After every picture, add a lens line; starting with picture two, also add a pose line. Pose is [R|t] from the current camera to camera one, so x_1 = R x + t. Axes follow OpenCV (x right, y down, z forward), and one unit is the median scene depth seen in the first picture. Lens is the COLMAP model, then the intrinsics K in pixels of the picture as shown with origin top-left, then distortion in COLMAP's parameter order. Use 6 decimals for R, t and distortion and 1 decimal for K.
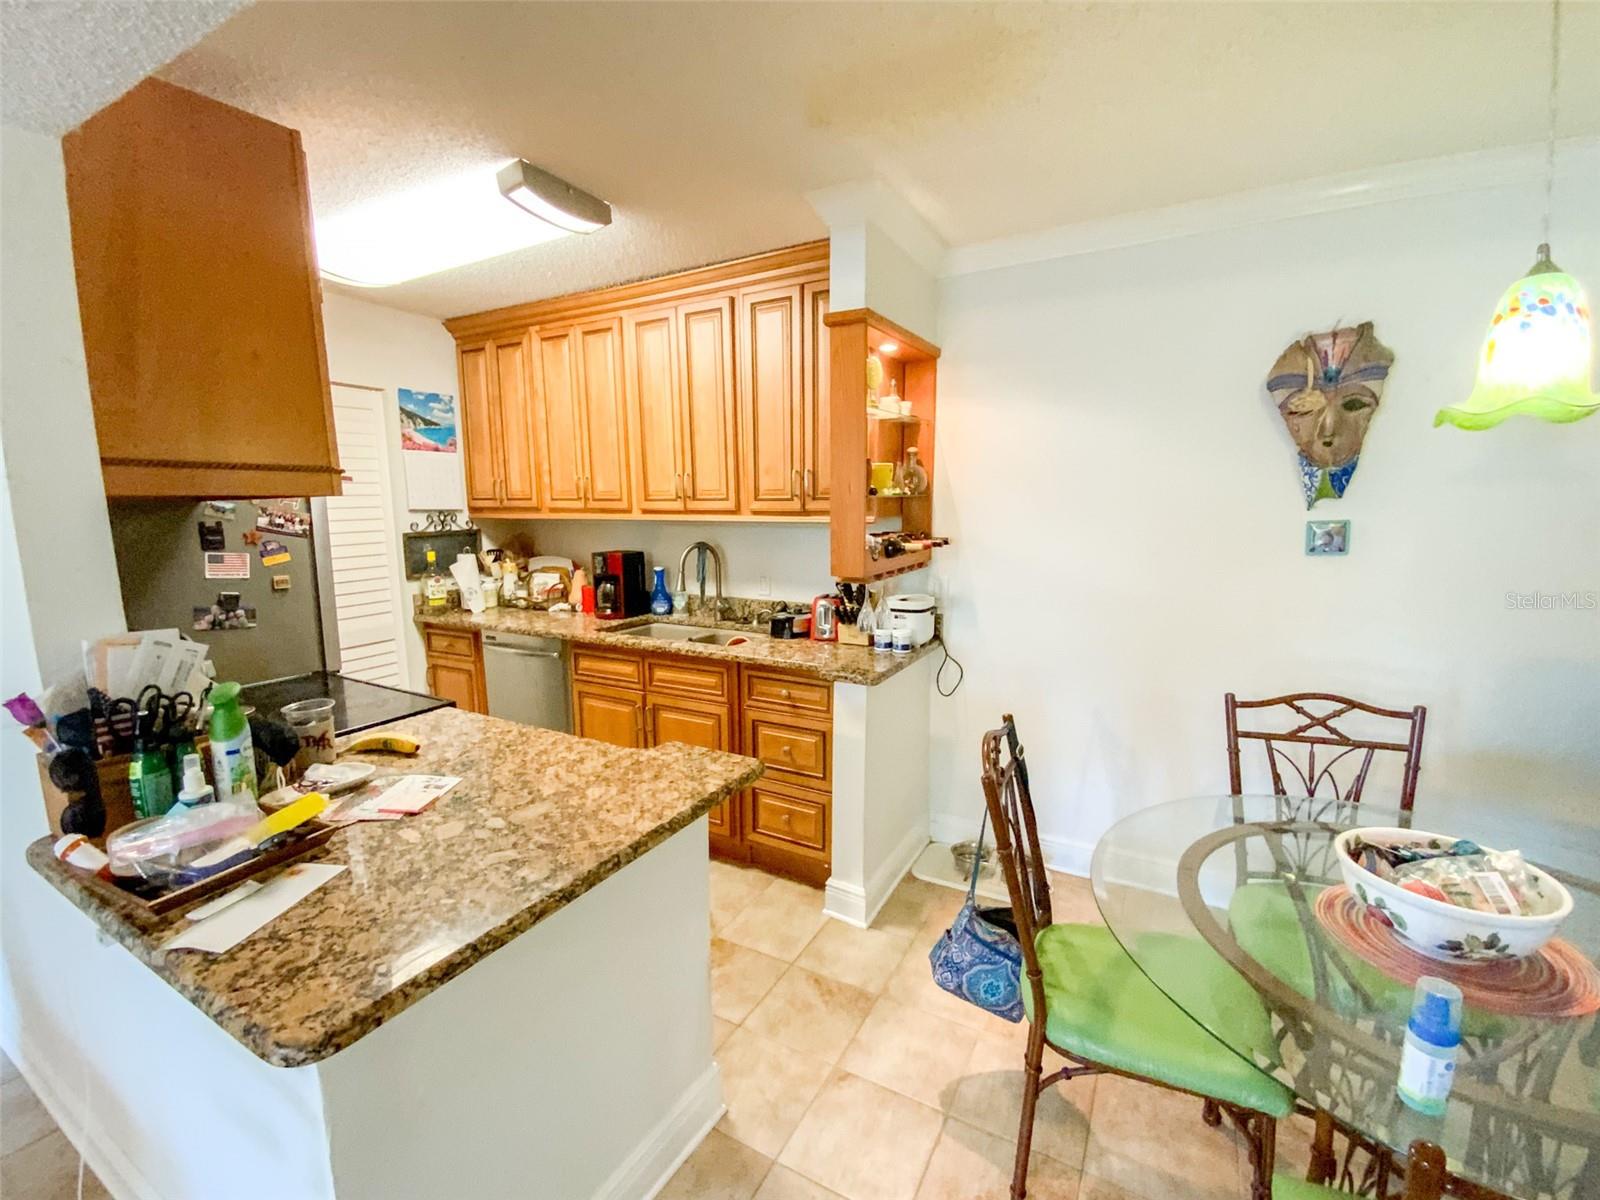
lens RADIAL K [[685.1, 0, 808.2], [0, 685.1, 606.3], [0, 0, 1]] dist [0.015772, -0.015503]
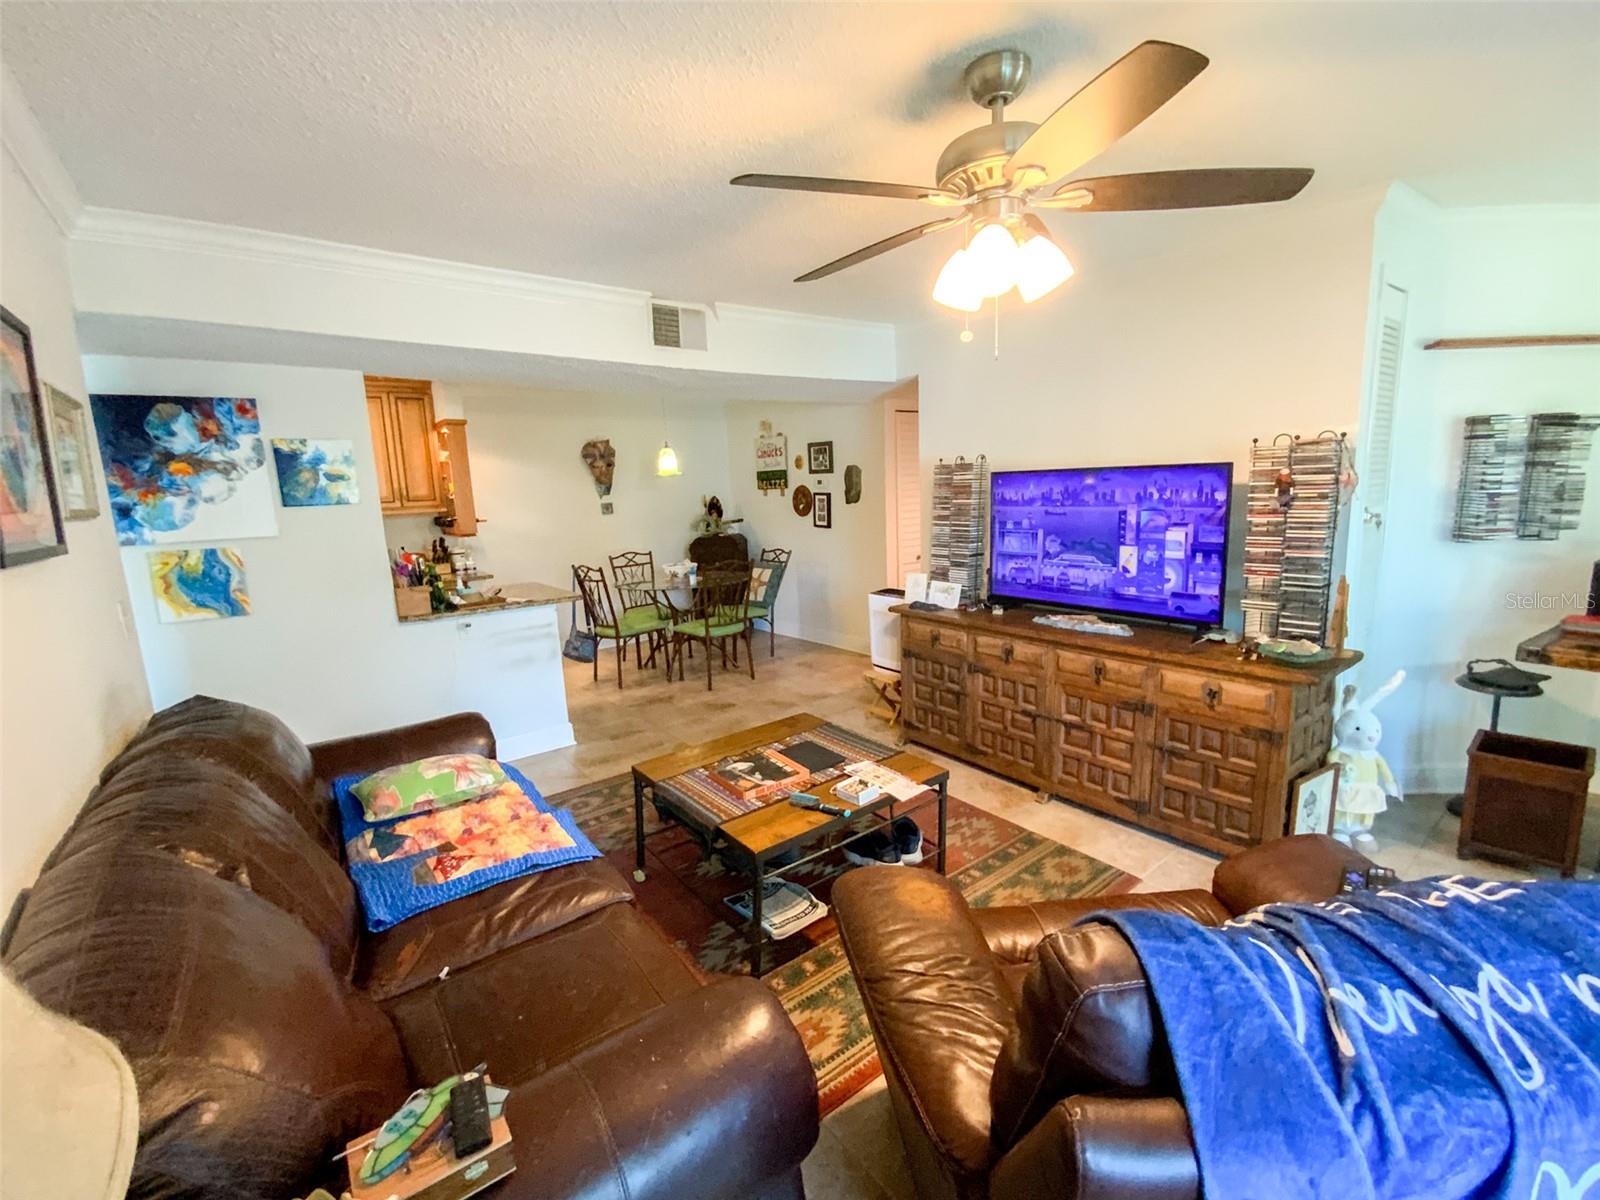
lens RADIAL K [[685.1, 0, 808.2], [0, 685.1, 606.3], [0, 0, 1]] dist [0.015772, -0.015503]
pose [[0.389564, -0.165576, 0.905994, -1.232766], [0.173744, 0.979256, 0.104257, 0.115477], [-0.904463, 0.116796, 0.410251, -0.705989]]
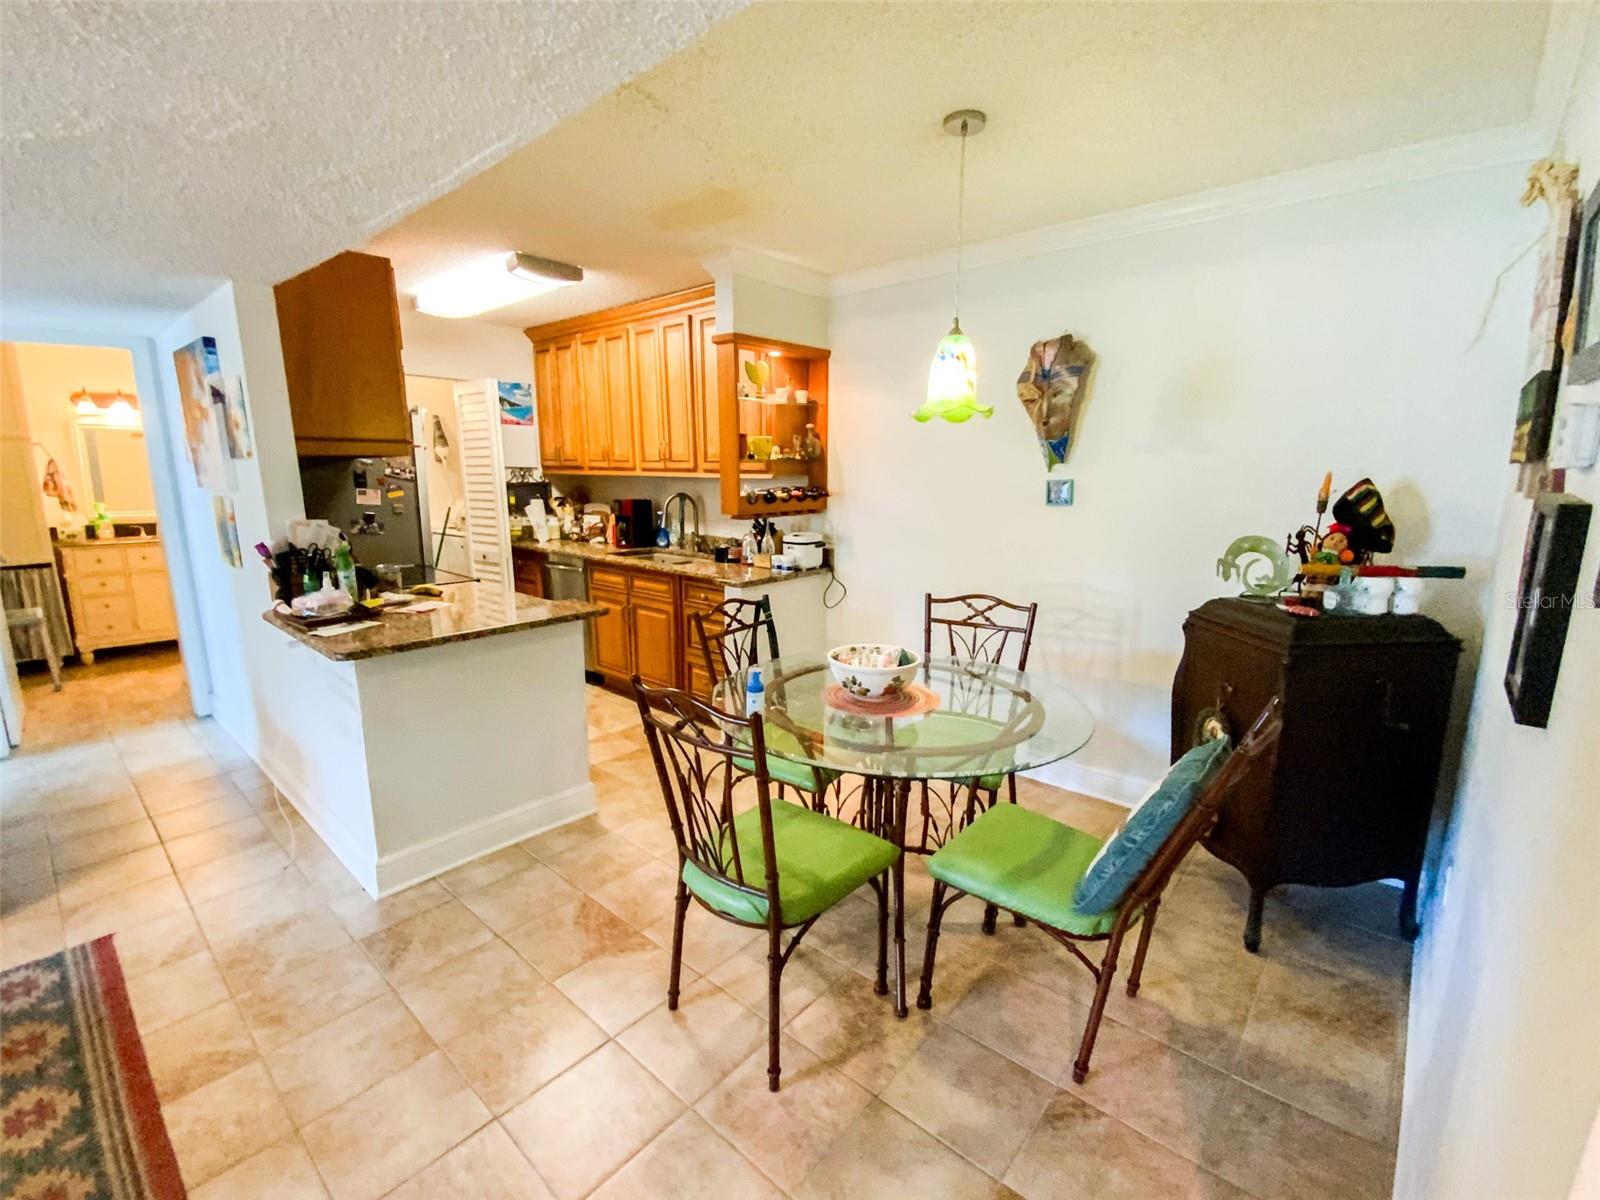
lens RADIAL K [[698.2, 0, 803.1], [0, 698.2, 603.5], [0, 0, 1]] dist [0.037643, -0.029726]
pose [[0.975959, 0.050125, -0.212112, 0.417265], [-0.040967, 0.998038, 0.047355, 0.054882], [0.214069, -0.037527, 0.976097, -0.344764]]
